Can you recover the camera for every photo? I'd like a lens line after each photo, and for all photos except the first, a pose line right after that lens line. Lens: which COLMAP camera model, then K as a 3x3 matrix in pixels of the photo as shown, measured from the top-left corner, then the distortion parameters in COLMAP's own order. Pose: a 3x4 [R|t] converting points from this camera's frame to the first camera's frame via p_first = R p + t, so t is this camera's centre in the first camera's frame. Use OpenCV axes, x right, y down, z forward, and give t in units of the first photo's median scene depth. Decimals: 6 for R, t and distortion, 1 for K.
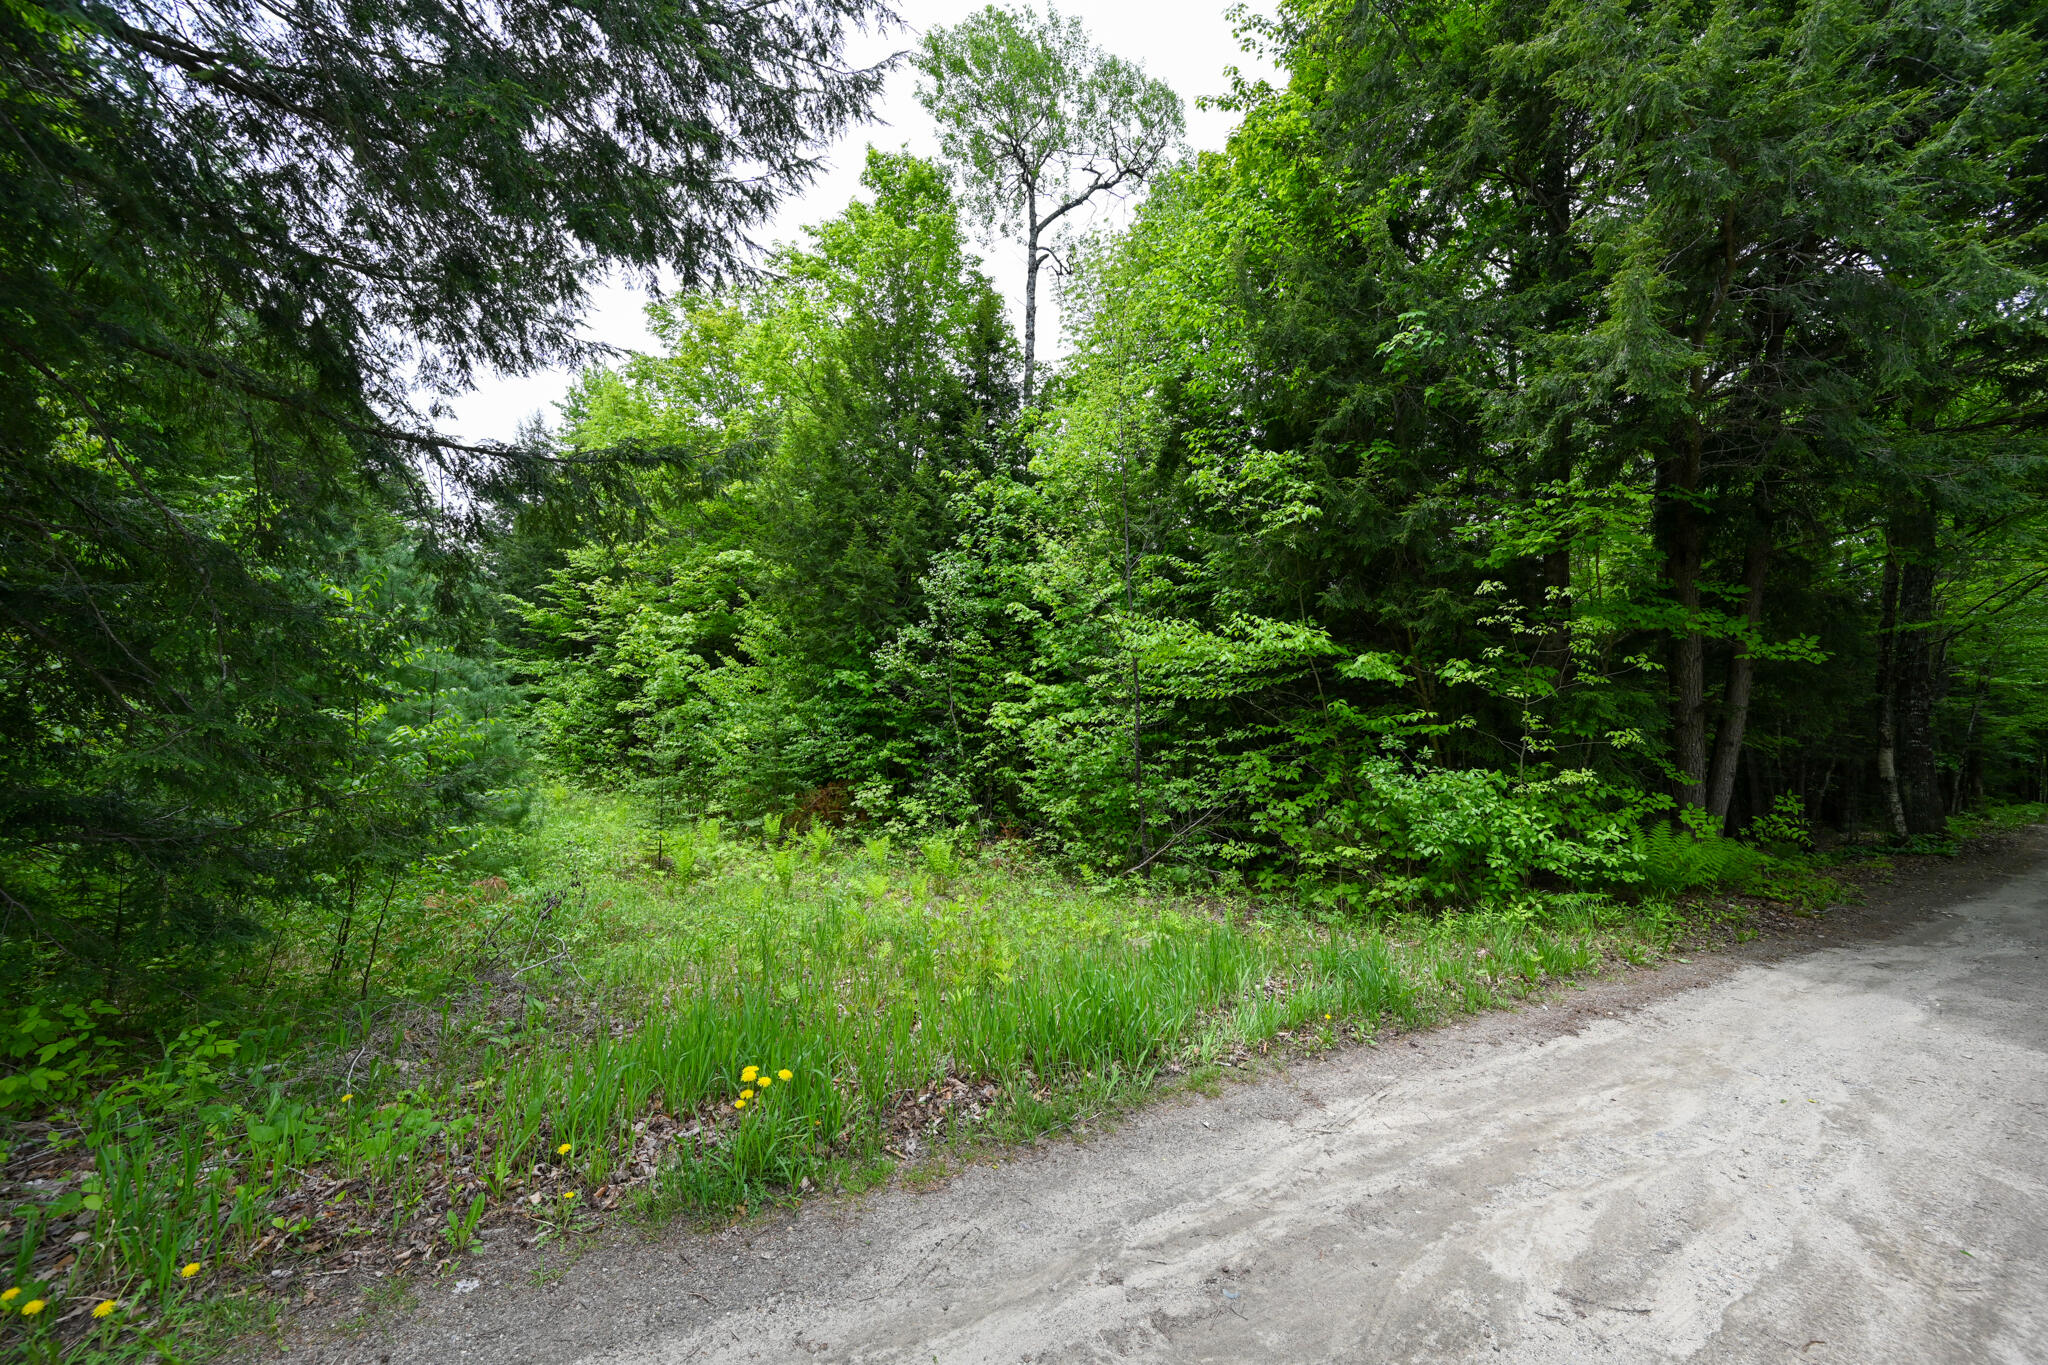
lens RADIAL K [[807.2, 0, 1041.4], [0, 807.2, 698.3], [0, 0, 1]] dist [0.001481, -0.000135]
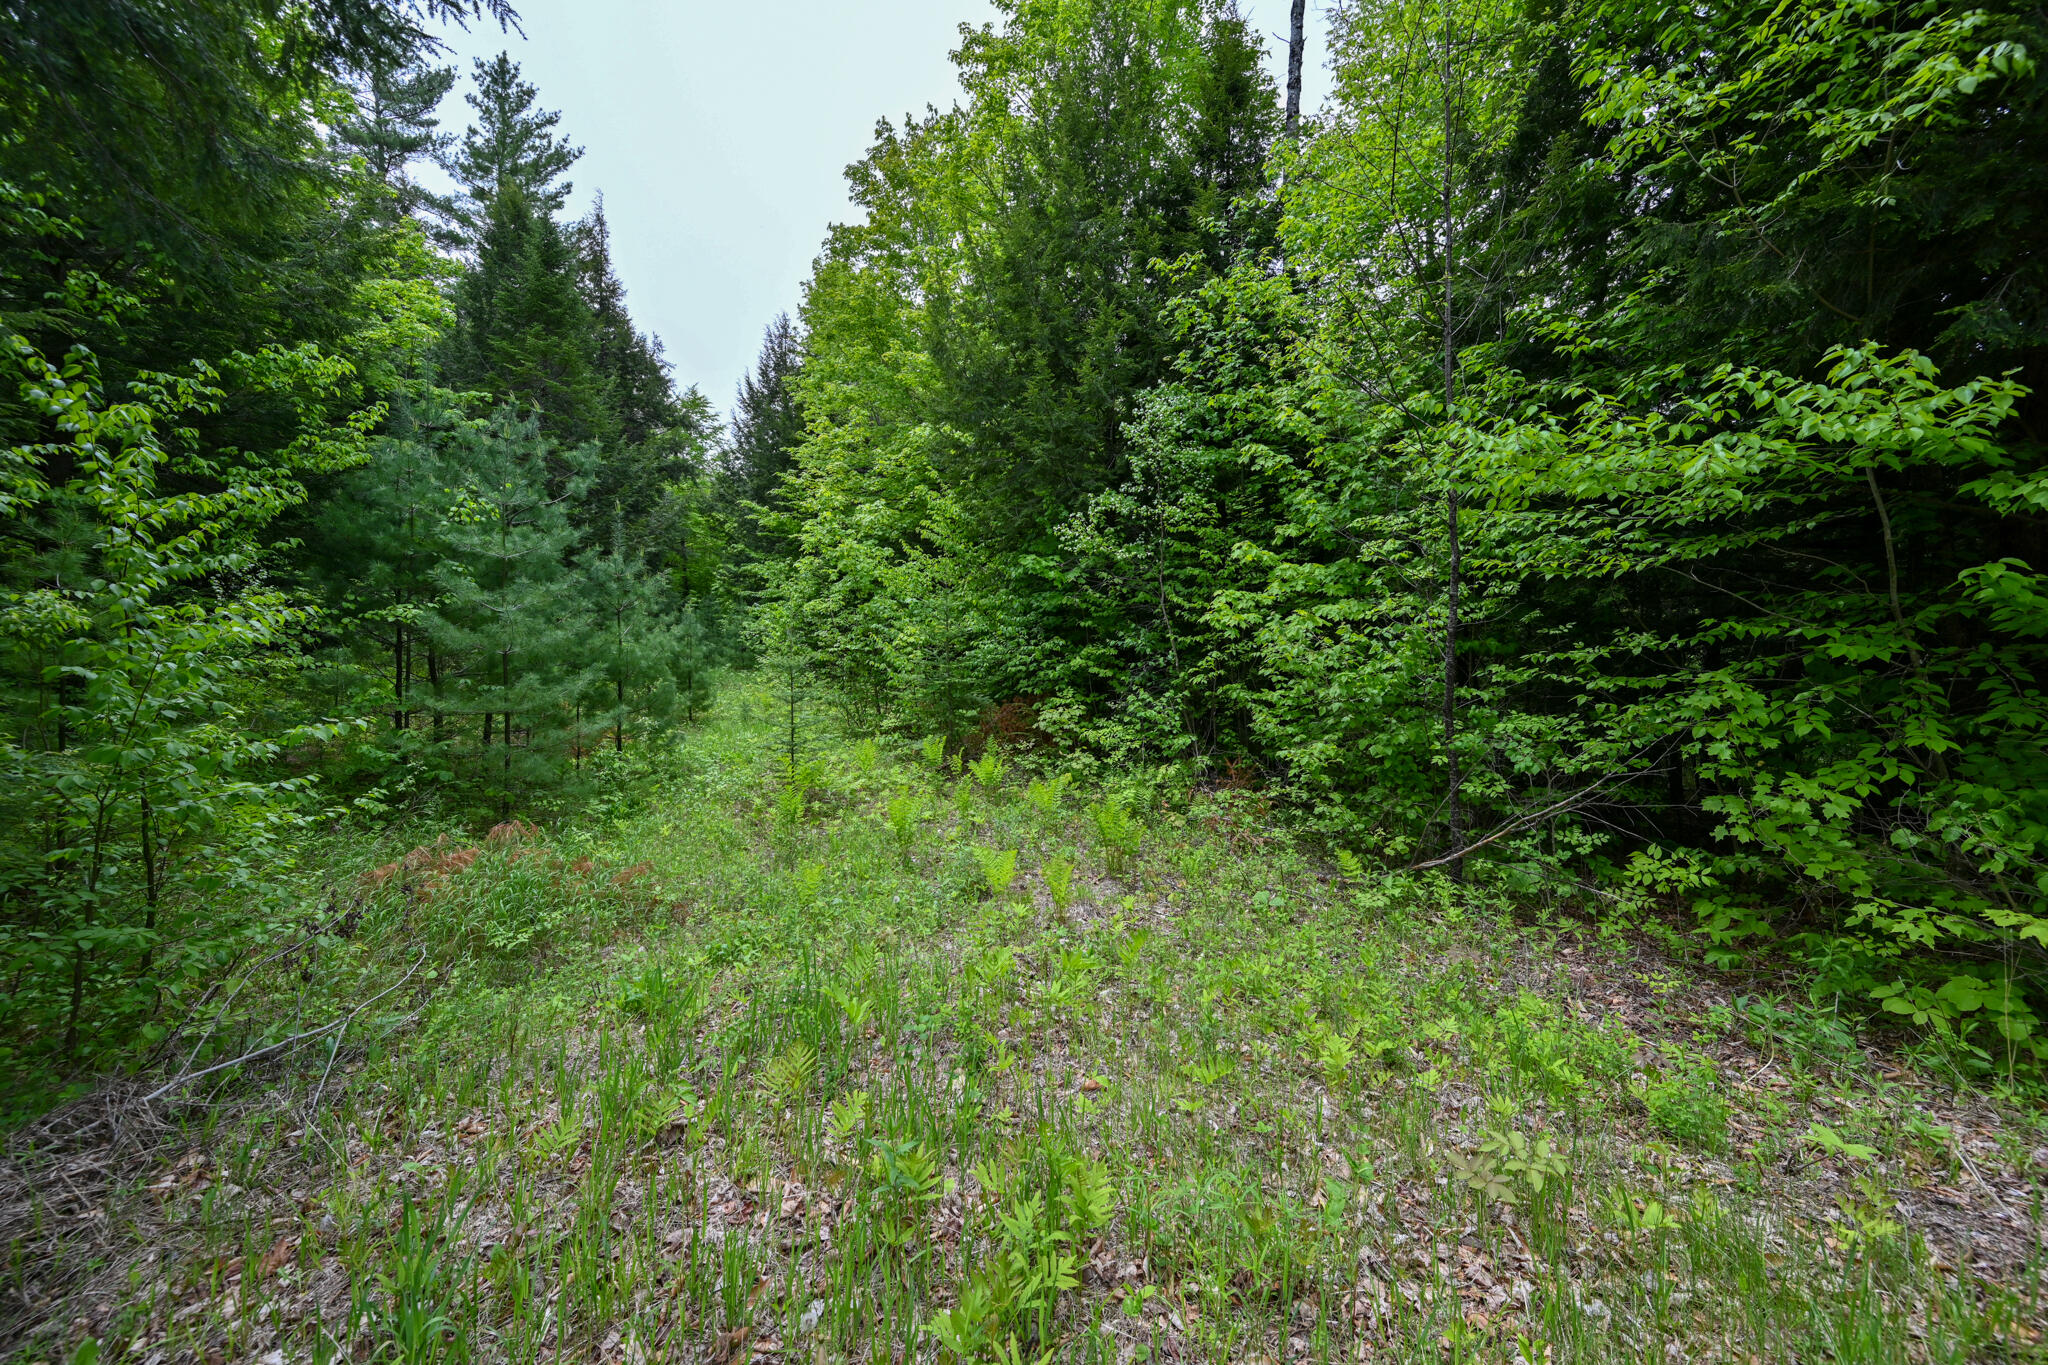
lens RADIAL K [[791.0, 0, 1039.0], [0, 791.0, 692.0], [0, 0, 1]] dist [-0.001369, 0.000061]
pose [[0.945676, 0.027409, -0.323954, 0.019353], [0.008391, 0.994050, 0.108600, 0.015483], [0.325004, -0.105419, 0.939819, 0.297798]]
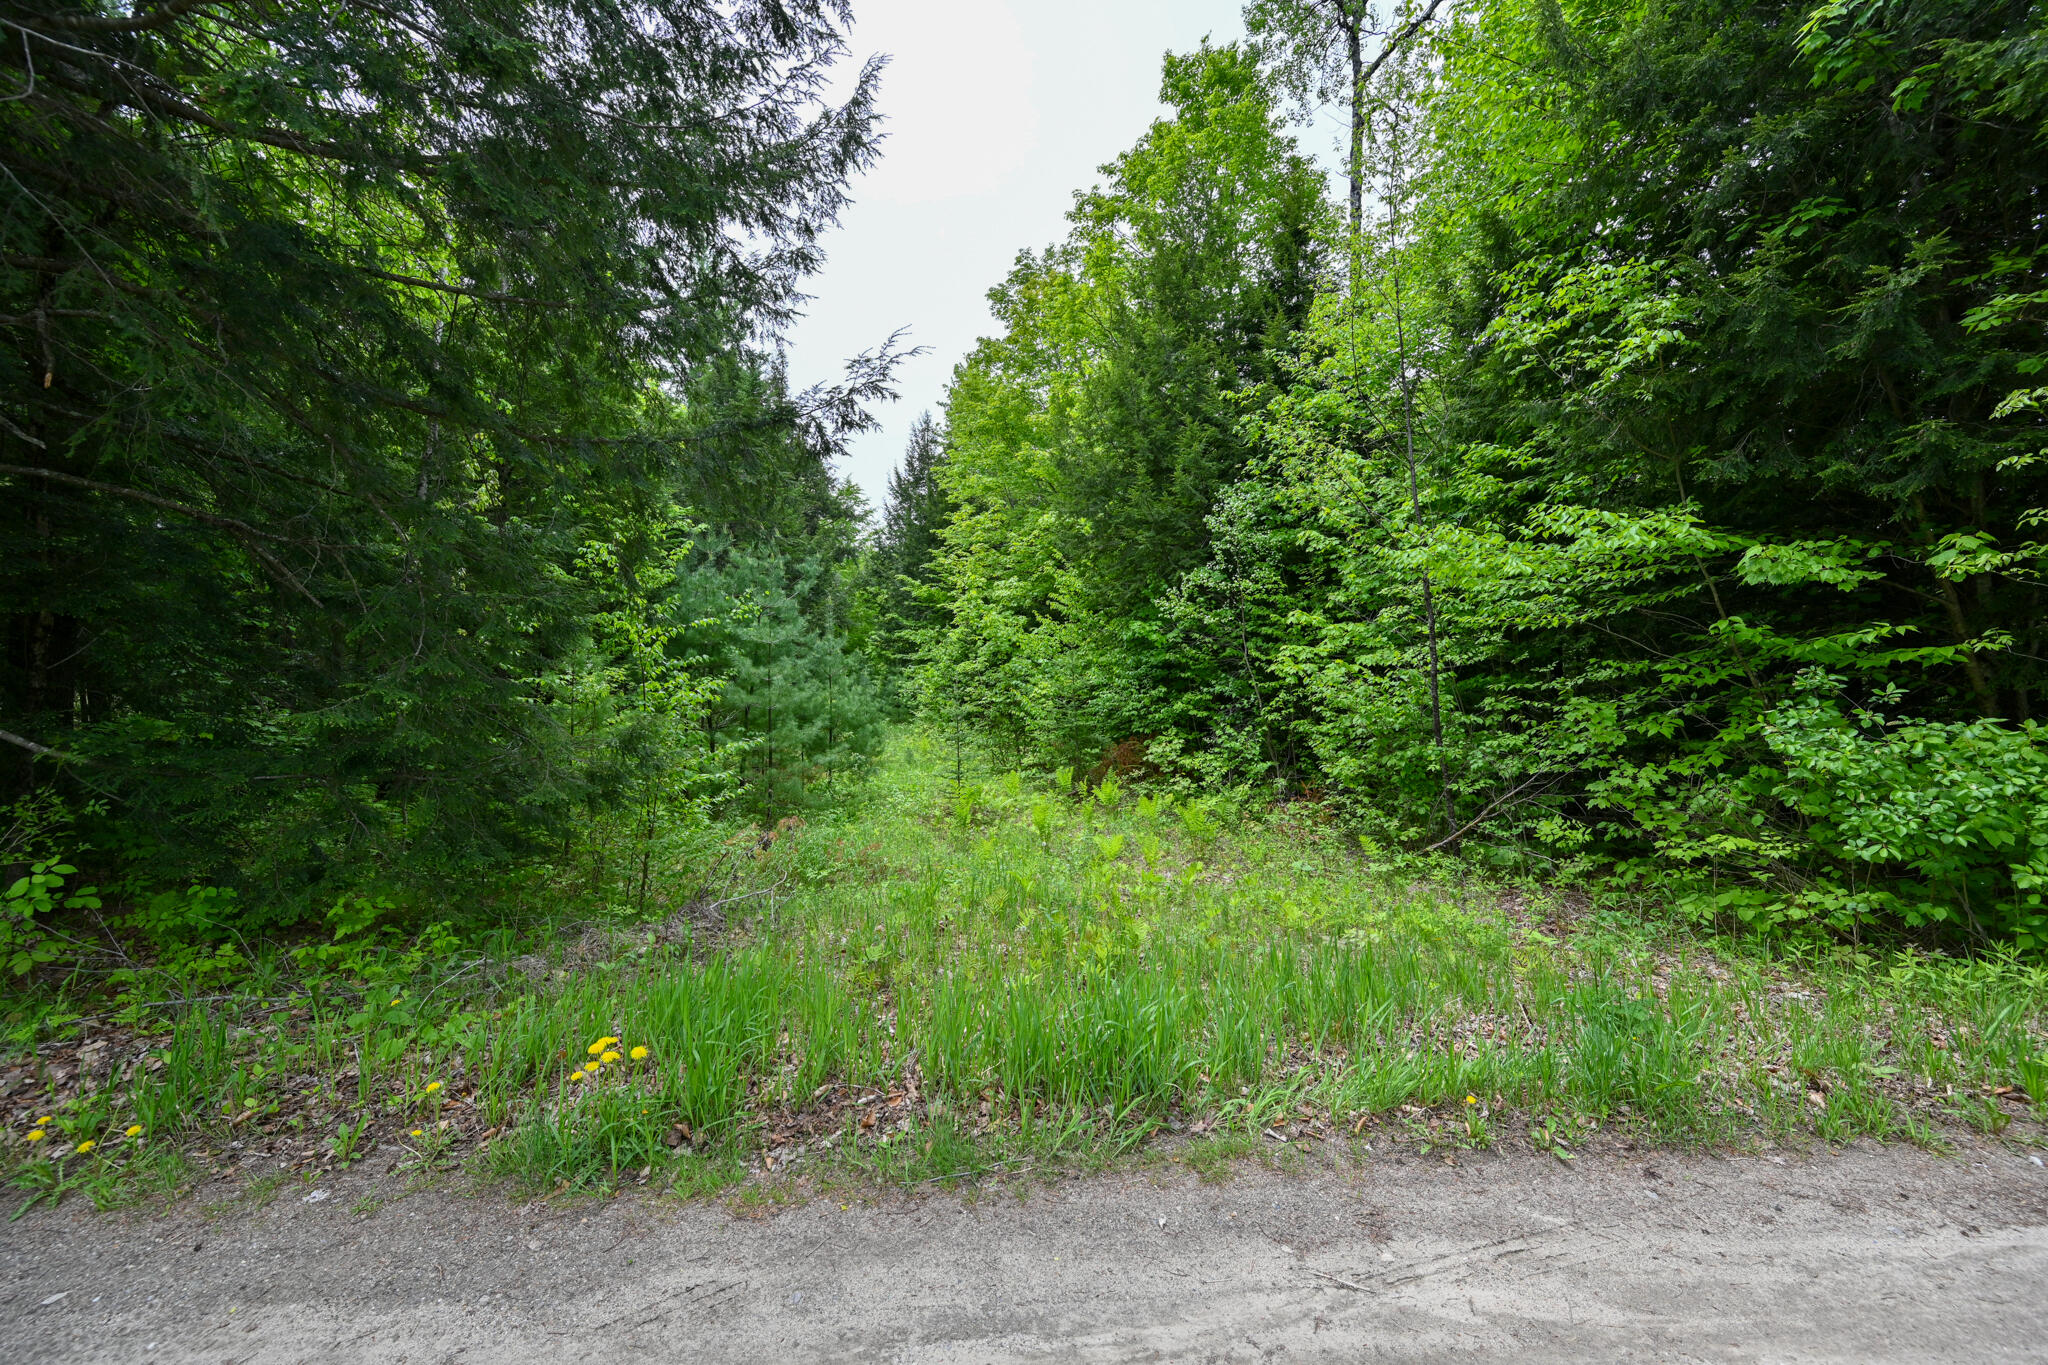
lens RADIAL K [[807.2, 0, 1041.4], [0, 807.2, 698.3], [0, 0, 1]] dist [0.001481, -0.000135]
pose [[0.882418, -0.018215, -0.470114, 0.120995], [0.045499, 0.997870, 0.046741, 0.007842], [0.468262, -0.062635, 0.881367, 0.094114]]
